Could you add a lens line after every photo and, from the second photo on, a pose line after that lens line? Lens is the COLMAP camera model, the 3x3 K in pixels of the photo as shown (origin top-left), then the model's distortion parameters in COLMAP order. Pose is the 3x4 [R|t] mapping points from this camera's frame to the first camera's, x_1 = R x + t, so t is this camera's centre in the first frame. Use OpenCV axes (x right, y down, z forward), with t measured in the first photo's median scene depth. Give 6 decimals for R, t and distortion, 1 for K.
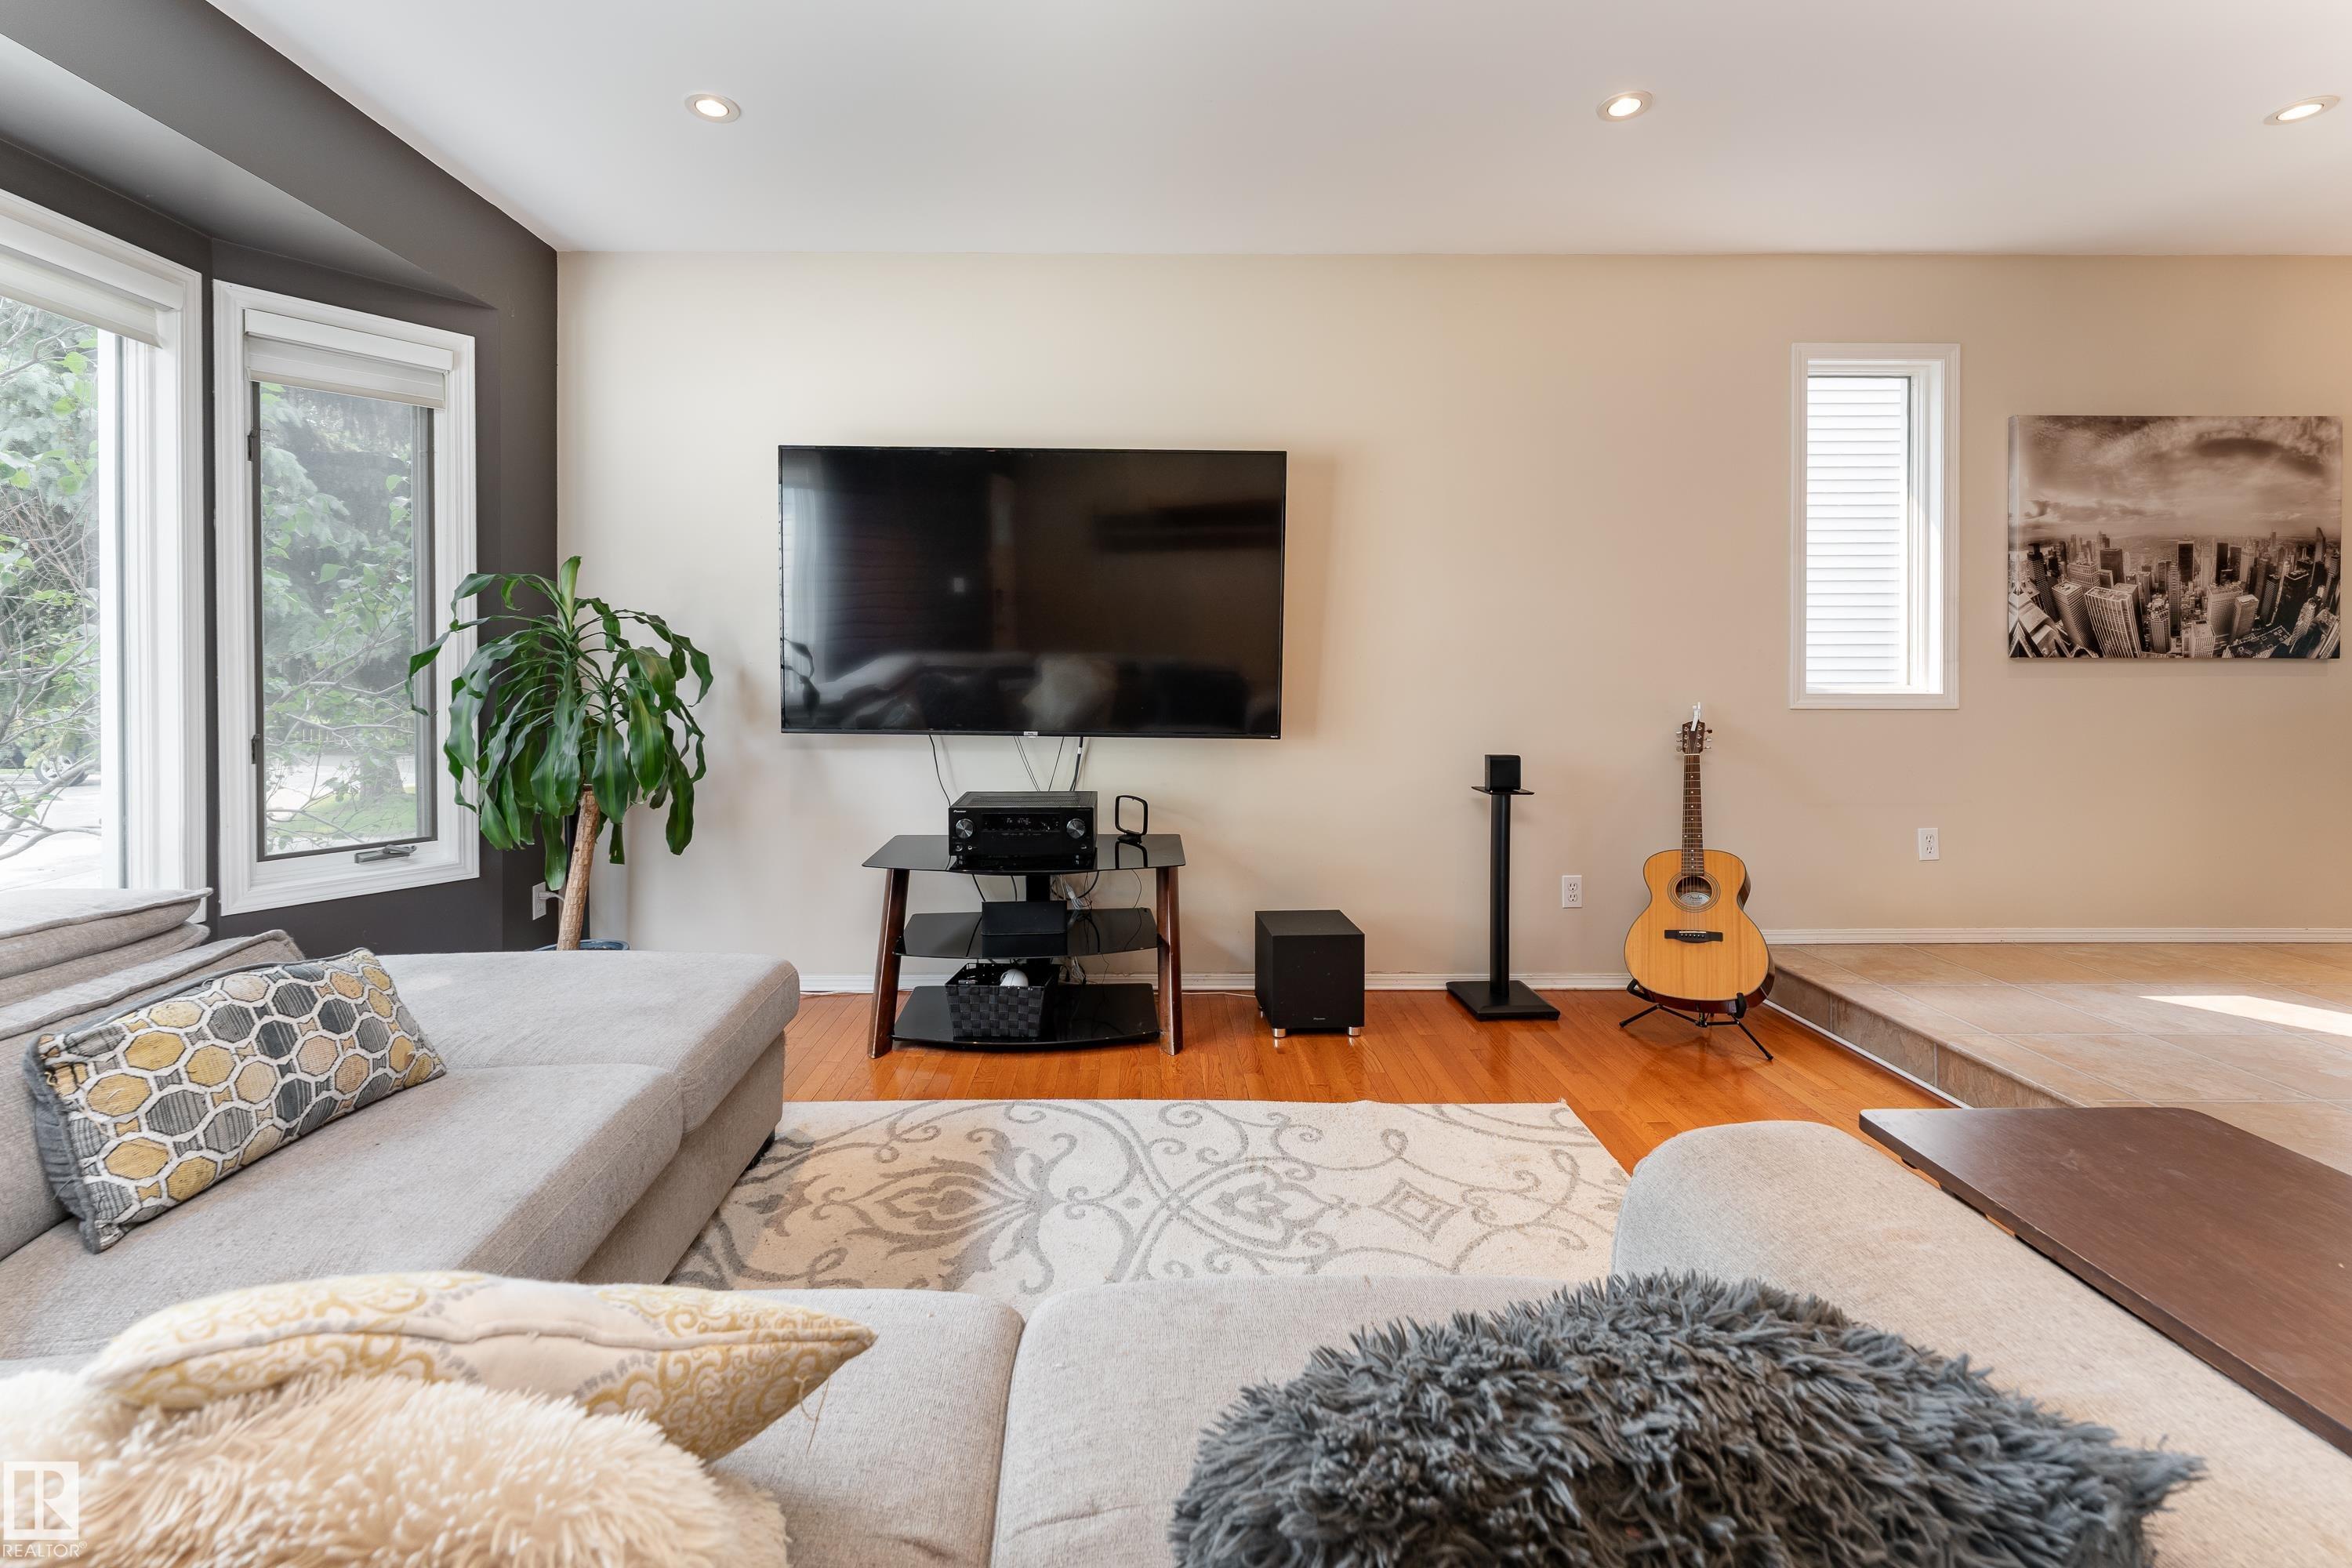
lens RADIAL K [[984.0, 0, 1142.9], [0, 984.0, 671.7], [0, 0, 1]] dist [0.001971, 0.000209]
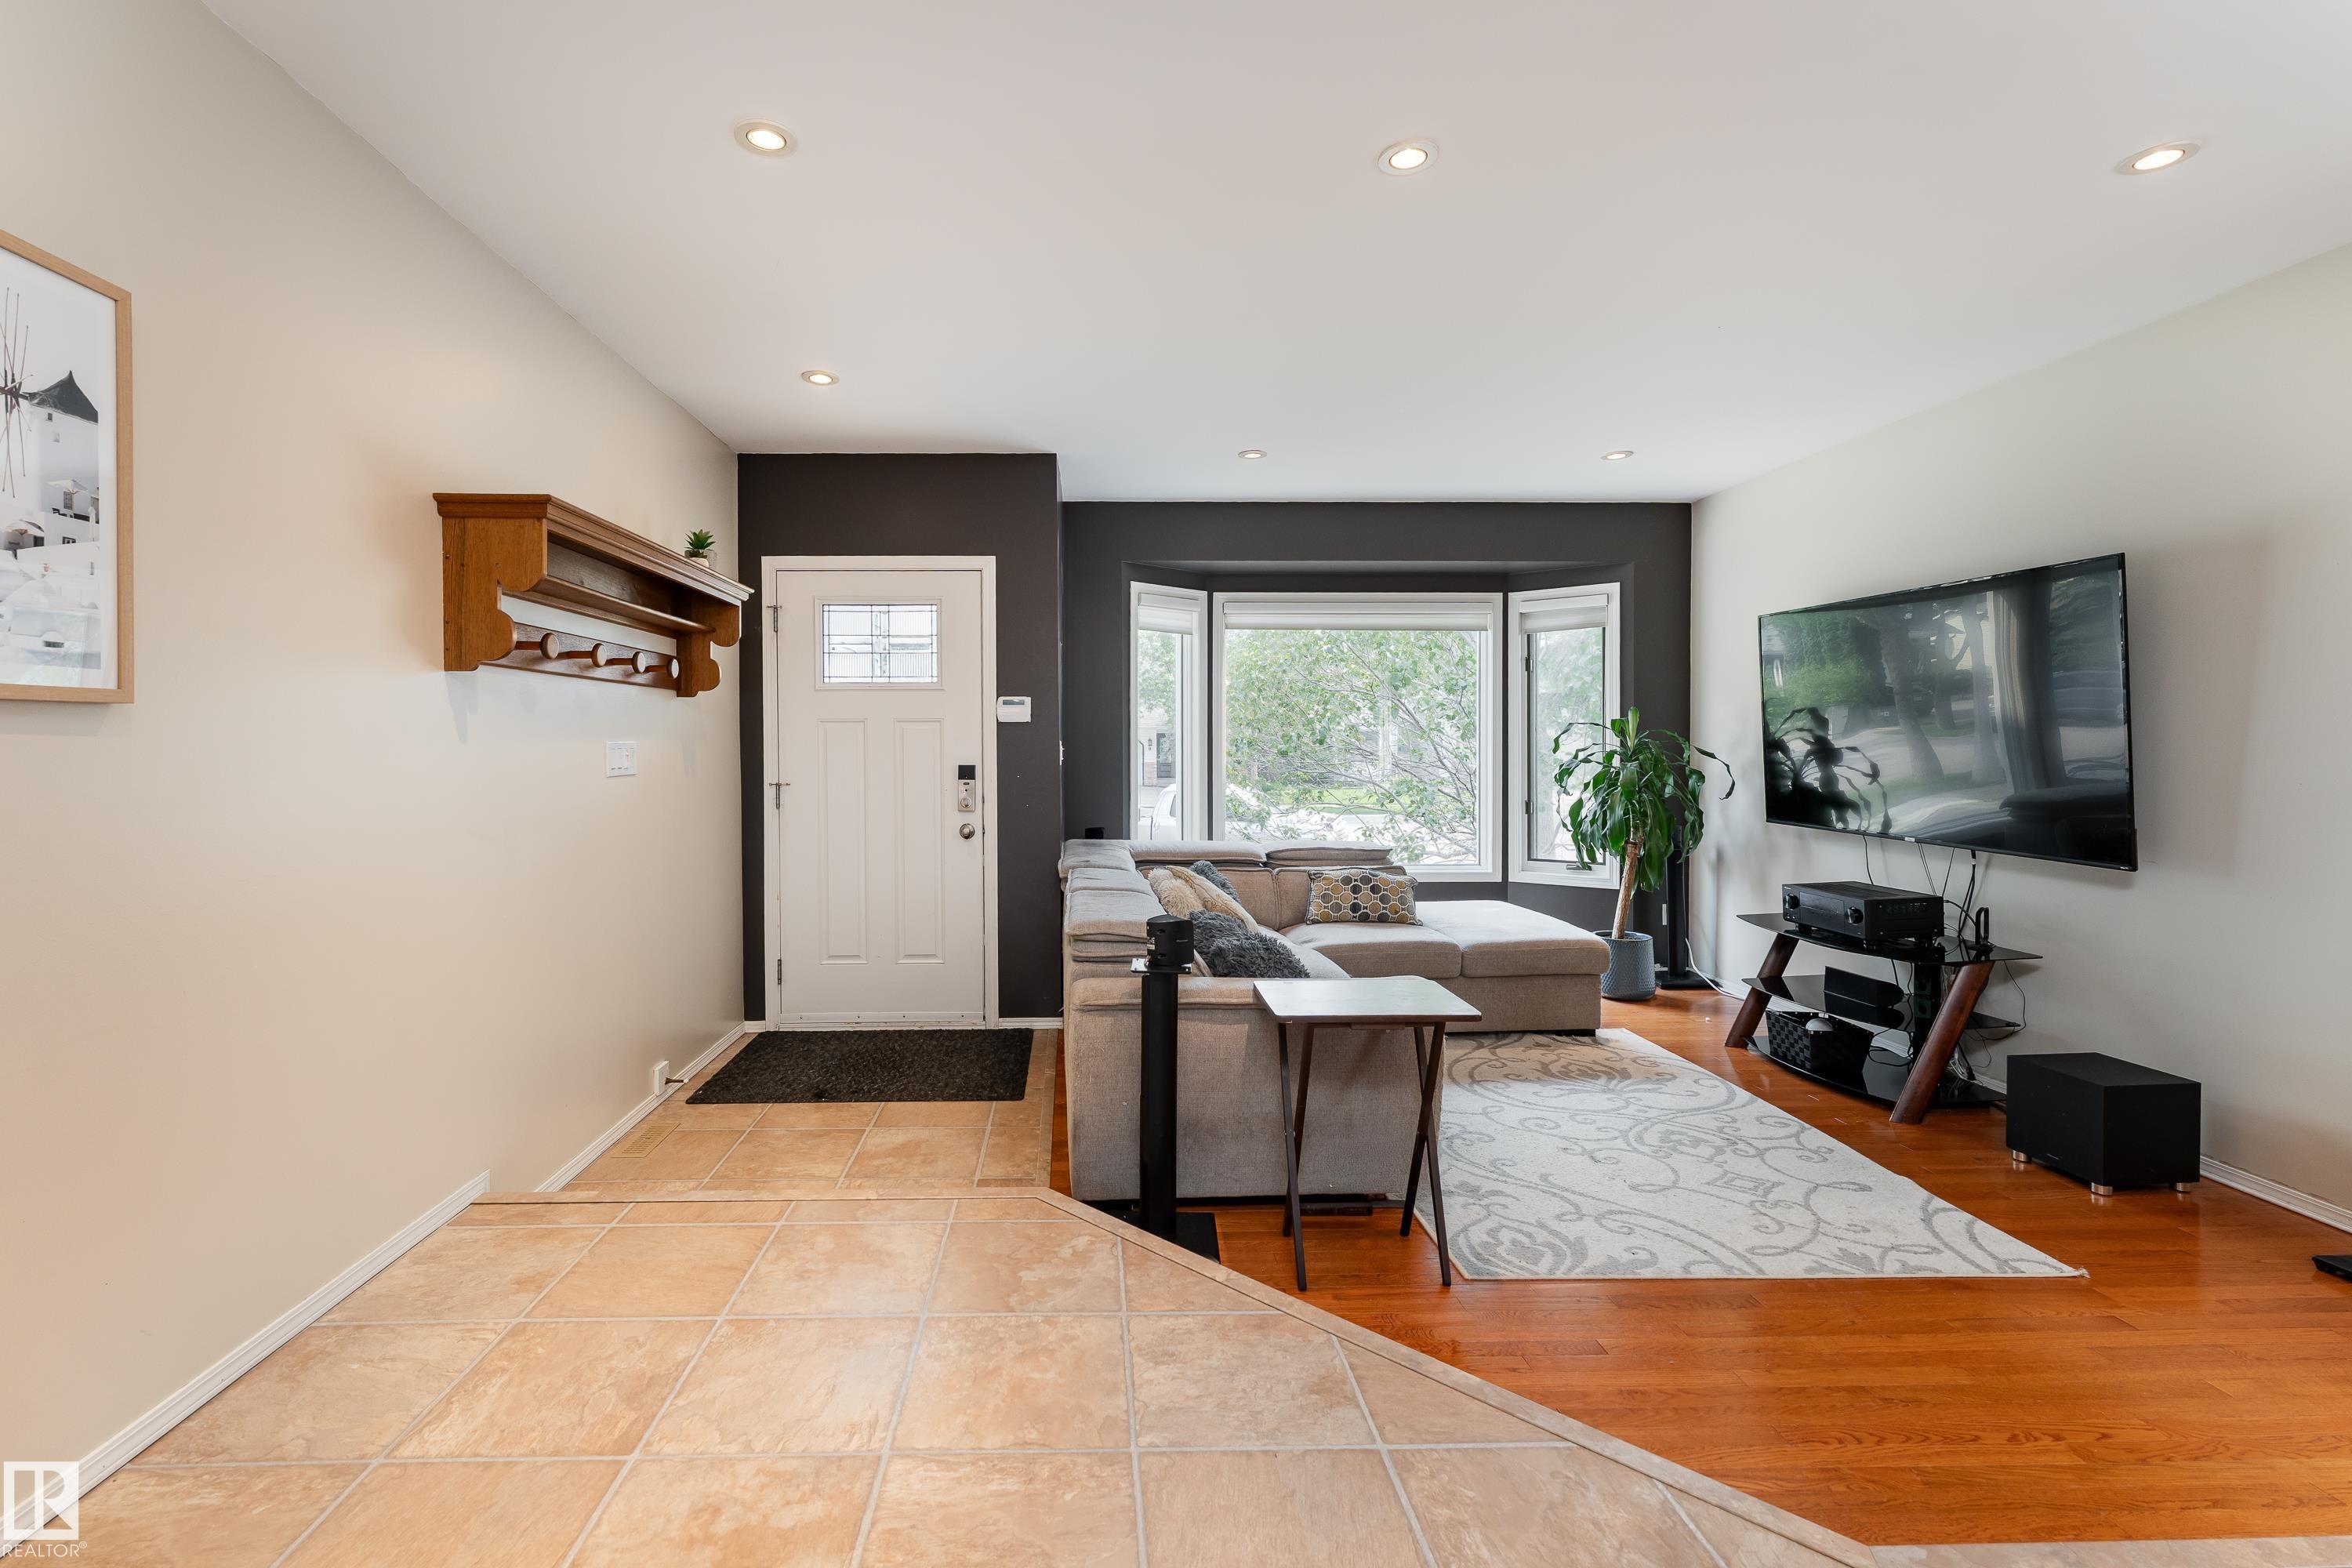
lens RADIAL K [[984.0, 0, 1107.6], [0, 984.0, 749.3], [0, 0, 1]] dist [0.001971, 0.000209]
pose [[0.022324, 0.004932, -0.999739, 1.426488], [-0.001728, 0.999987, 0.004894, -0.063987], [0.999749, 0.001618, 0.022332, 0.060960]]
